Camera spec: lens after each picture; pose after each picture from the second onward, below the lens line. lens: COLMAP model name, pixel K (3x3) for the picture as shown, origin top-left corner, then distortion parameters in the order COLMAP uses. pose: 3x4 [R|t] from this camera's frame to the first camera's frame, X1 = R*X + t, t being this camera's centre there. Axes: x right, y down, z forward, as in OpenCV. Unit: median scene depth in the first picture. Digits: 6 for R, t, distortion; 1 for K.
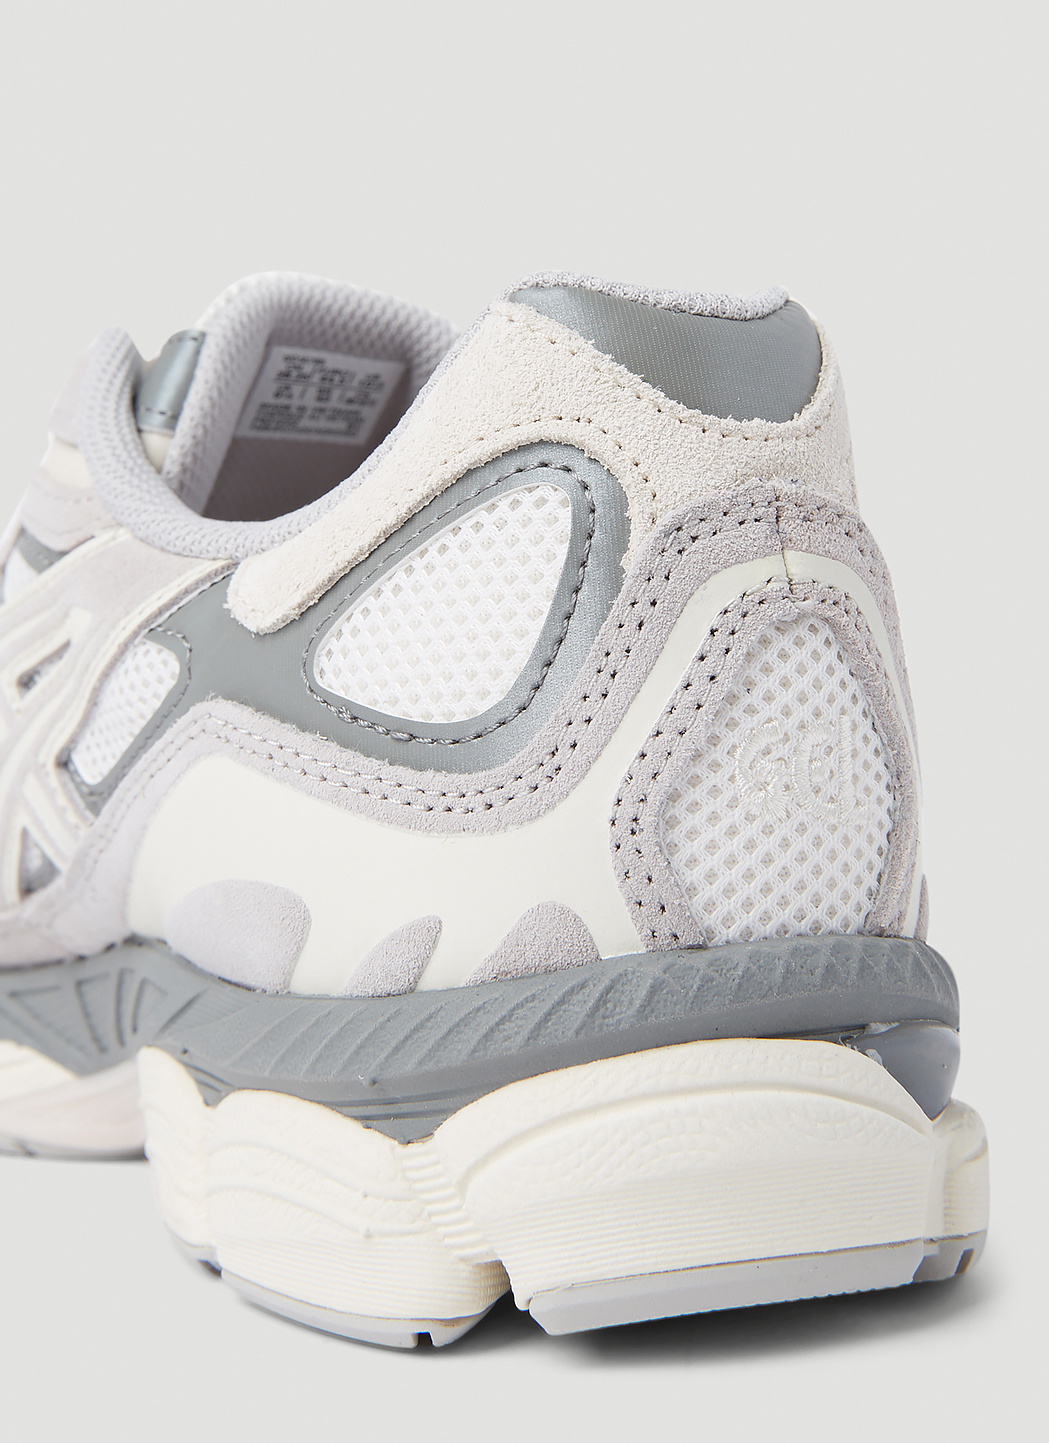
lens RADIAL K [[2395.1, 0, 524.5], [0, 2395.1, 721.5], [0, 0, 1]] dist [-0.054543, -0.108451]
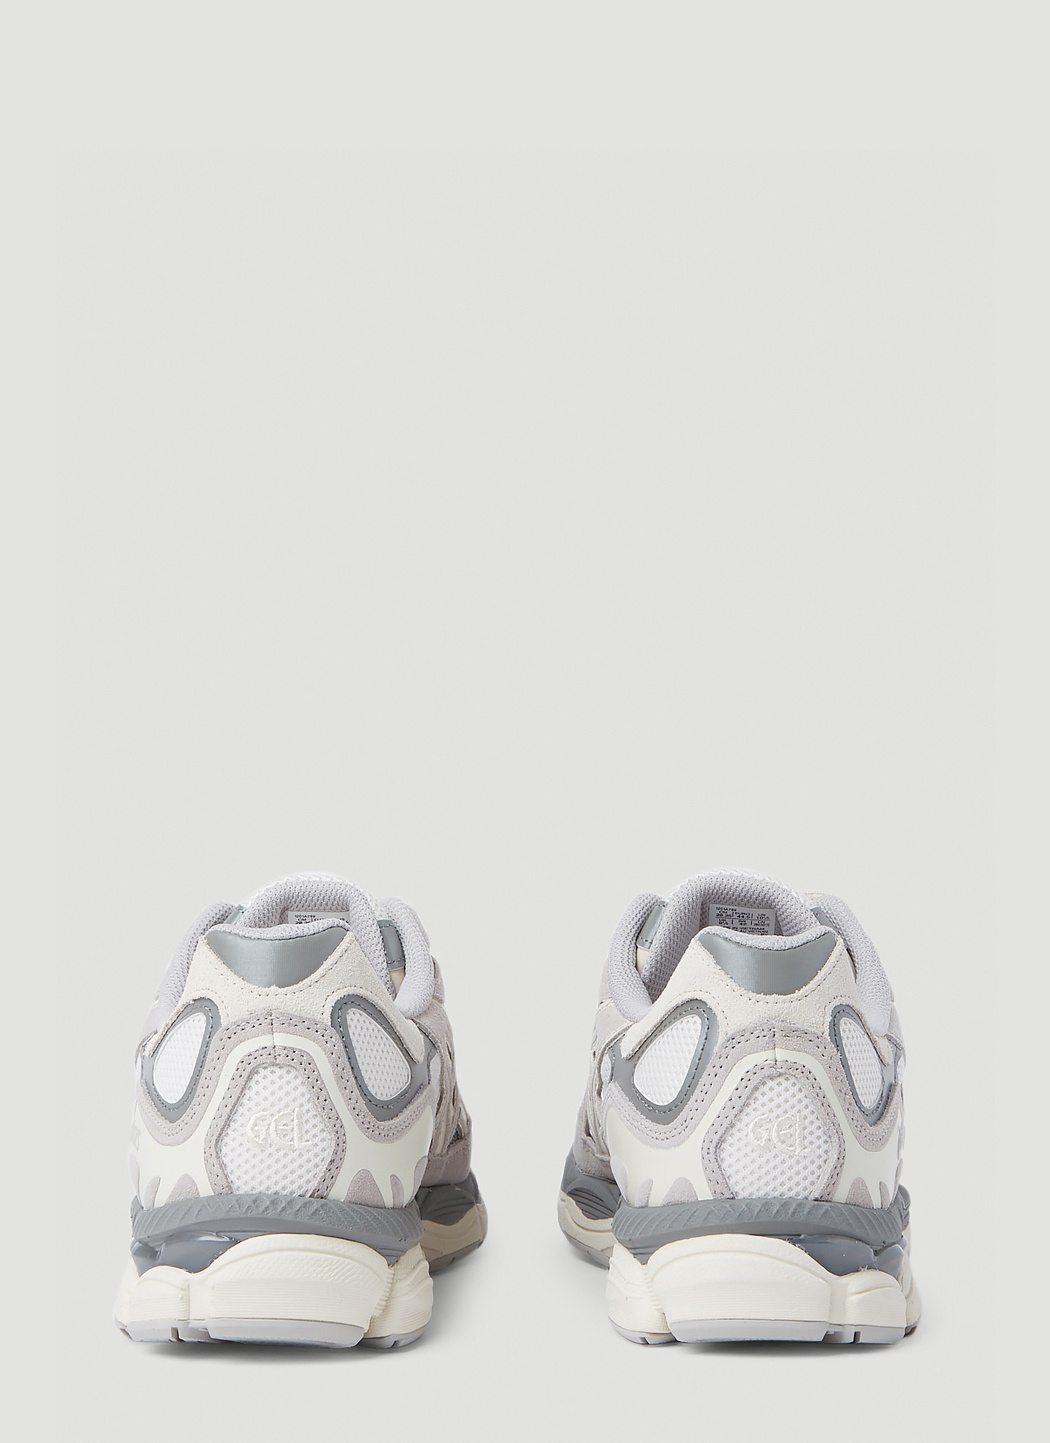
lens RADIAL K [[2395.1, 0, 525.0], [0, 2395.1, 721.5], [0, 0, 1]] dist [-0.054543, -0.108451]
pose [[0.900855, -0.000397, -0.434120, 1.000837], [-0.038949, 0.995893, -0.081734, -0.203756], [0.432370, 0.090539, 0.897139, -1.497046]]
